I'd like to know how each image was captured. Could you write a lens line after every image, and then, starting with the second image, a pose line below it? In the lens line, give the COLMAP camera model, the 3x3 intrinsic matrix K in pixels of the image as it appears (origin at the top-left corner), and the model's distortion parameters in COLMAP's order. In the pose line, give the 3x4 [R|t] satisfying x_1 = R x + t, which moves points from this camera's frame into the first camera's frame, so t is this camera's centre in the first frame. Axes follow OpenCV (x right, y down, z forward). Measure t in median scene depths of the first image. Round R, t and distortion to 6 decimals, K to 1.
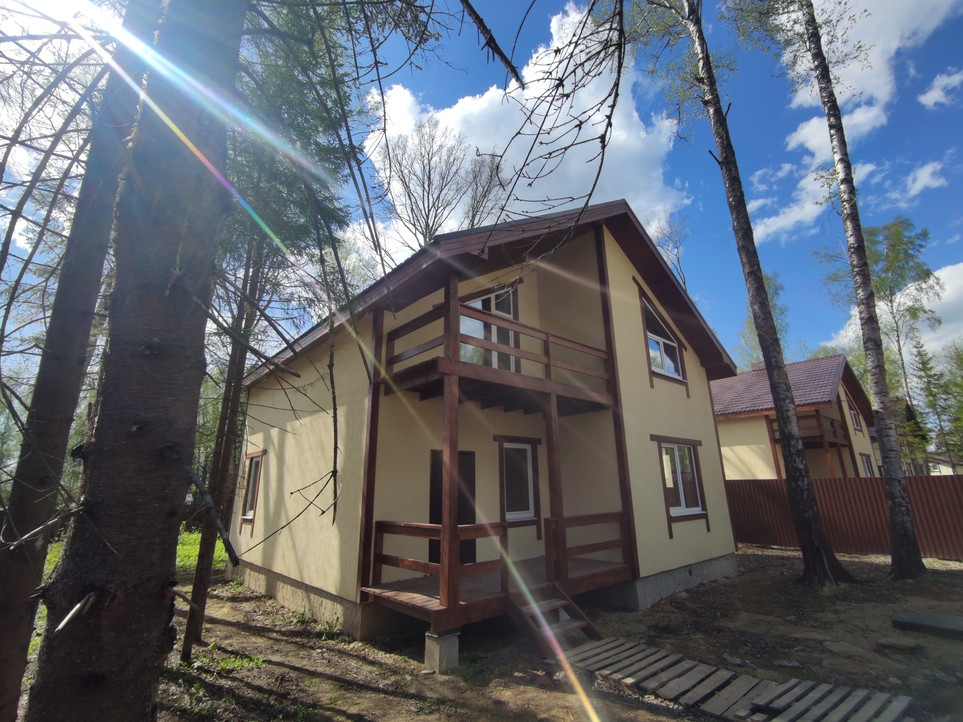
lens RADIAL K [[436.5, 0, 486.2], [0, 436.5, 360.5], [0, 0, 1]] dist [0.012522, -0.000641]
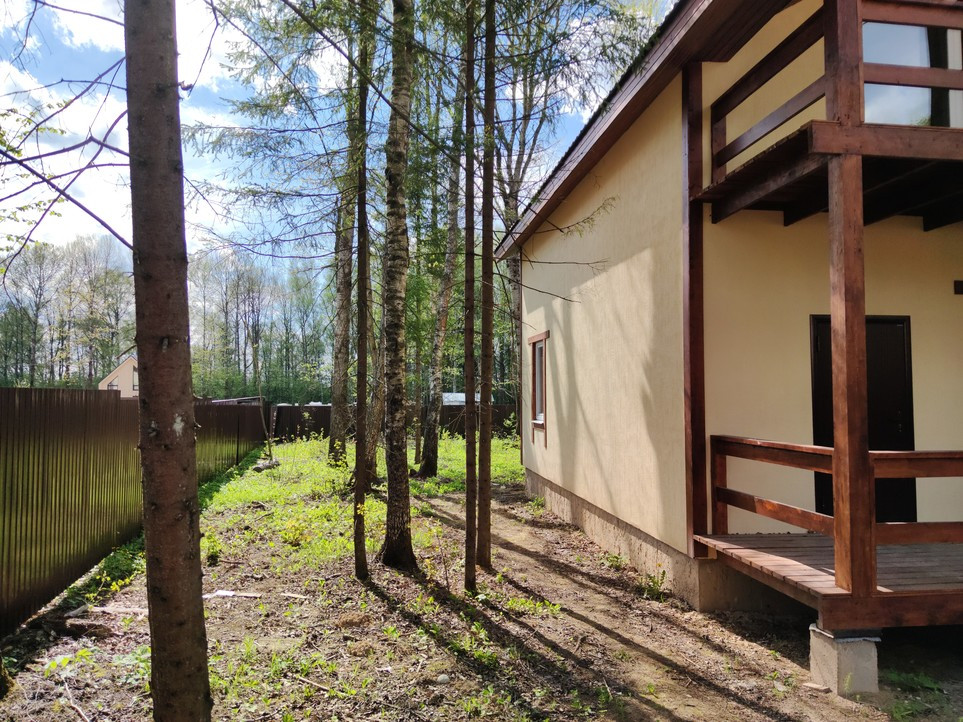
lens RADIAL K [[678.4, 0, 472.6], [0, 678.4, 358.6], [0, 0, 1]] dist [0.068298, -0.078573]
pose [[0.824869, -0.009818, -0.565238, 0.006344], [0.142353, 0.971238, 0.190871, 0.036664], [0.547107, -0.237907, 0.802542, 0.088338]]
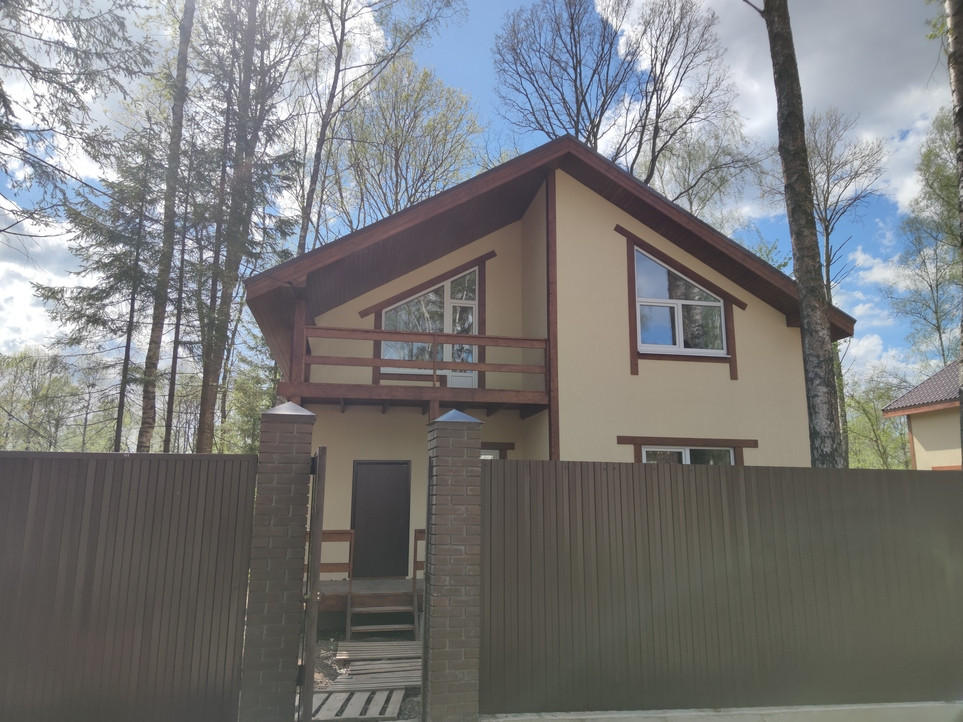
lens RADIAL K [[674.4, 0, 494.3], [0, 674.4, 363.1], [0, 0, 1]] dist [0.089288, -0.095998]
pose [[0.866265, -0.080562, -0.493046, 0.962453], [0.121015, 0.991358, 0.050634, -0.059879], [0.484706, -0.103529, 0.868529, -0.175994]]
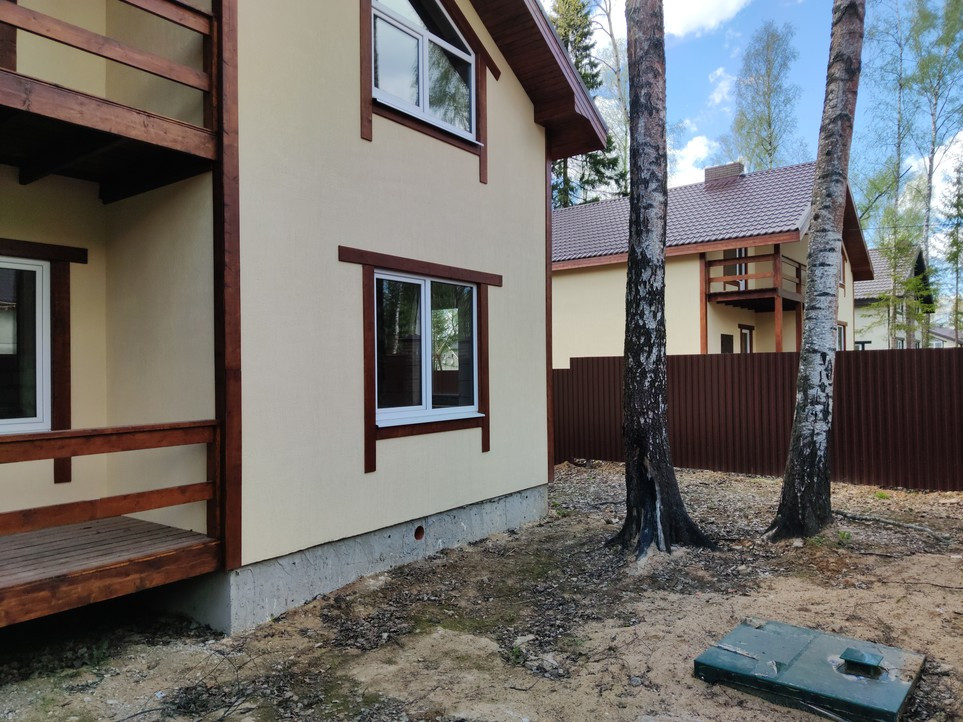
lens RADIAL K [[678.4, 0, 478.4], [0, 678.4, 361.0], [0, 0, 1]] dist [0.089776, -0.093078]
pose [[0.981648, 0.008981, 0.190492, 0.463810], [-0.059286, 0.963766, 0.260076, 0.115682], [-0.181254, -0.266596, 0.946612, 0.382560]]
